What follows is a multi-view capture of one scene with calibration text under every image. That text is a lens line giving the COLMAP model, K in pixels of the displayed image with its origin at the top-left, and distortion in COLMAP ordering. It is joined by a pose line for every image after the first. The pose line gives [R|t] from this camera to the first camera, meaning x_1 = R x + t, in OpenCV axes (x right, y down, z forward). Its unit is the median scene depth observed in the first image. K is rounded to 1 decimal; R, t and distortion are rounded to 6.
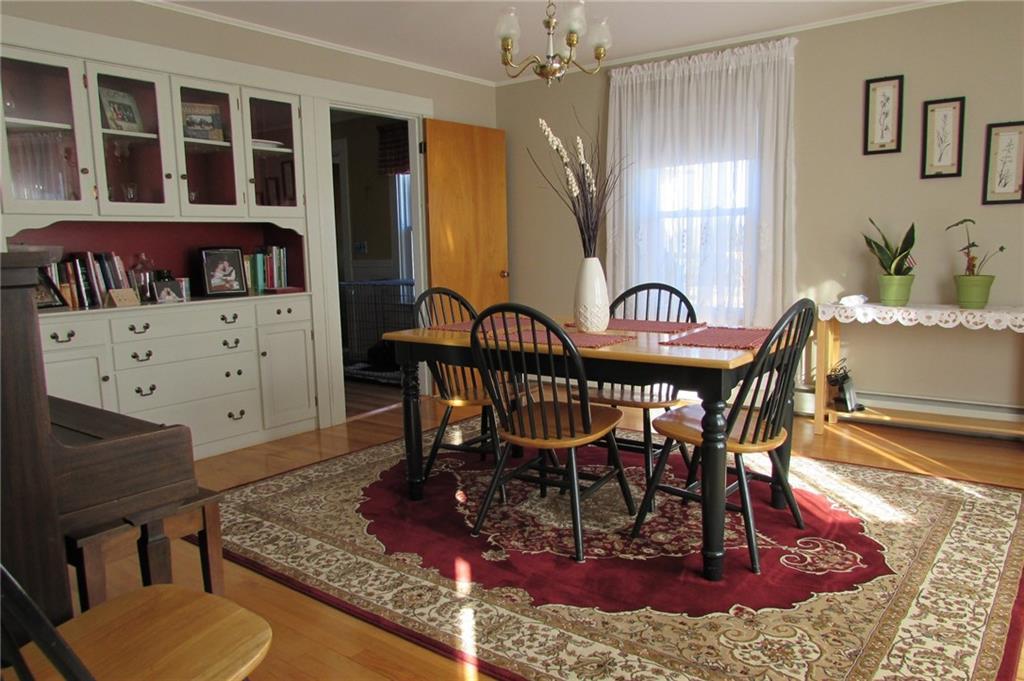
lens RADIAL K [[740.8, 0, 512.0], [0, 740.8, 340.5], [0, 0, 1]] dist [-0.006620, 0.001575]
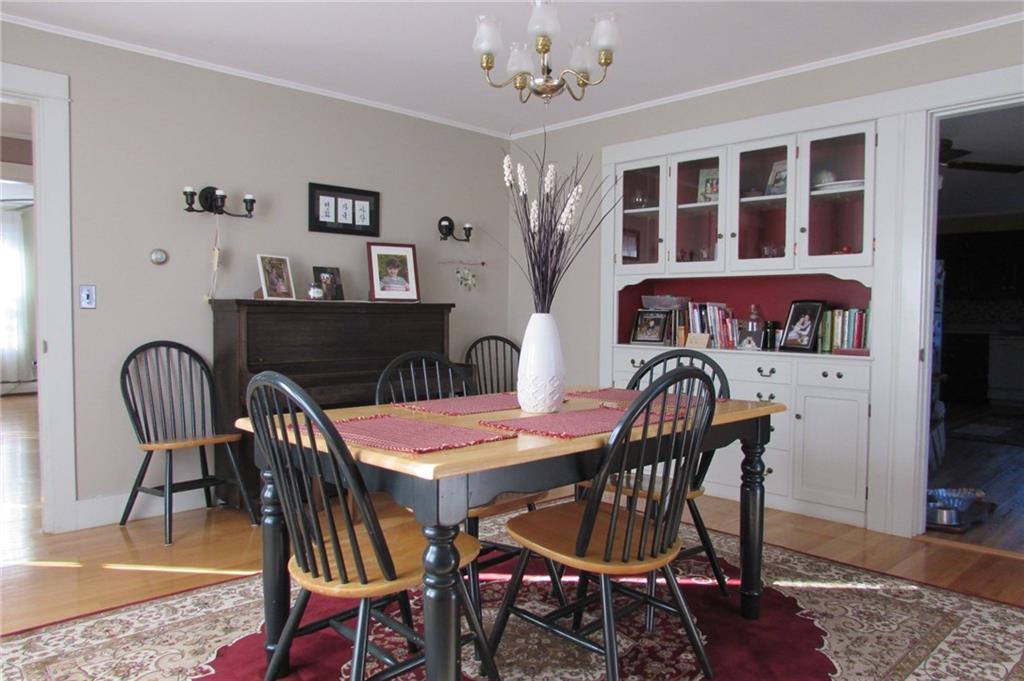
lens RADIAL K [[740.8, 0, 512.0], [0, 740.8, 340.5], [0, 0, 1]] dist [-0.006620, 0.001575]
pose [[-0.163180, 0.066467, -0.984355, 0.639454], [-0.129533, 0.987648, 0.088163, -0.113305], [0.978056, 0.141893, -0.152554, 0.805054]]
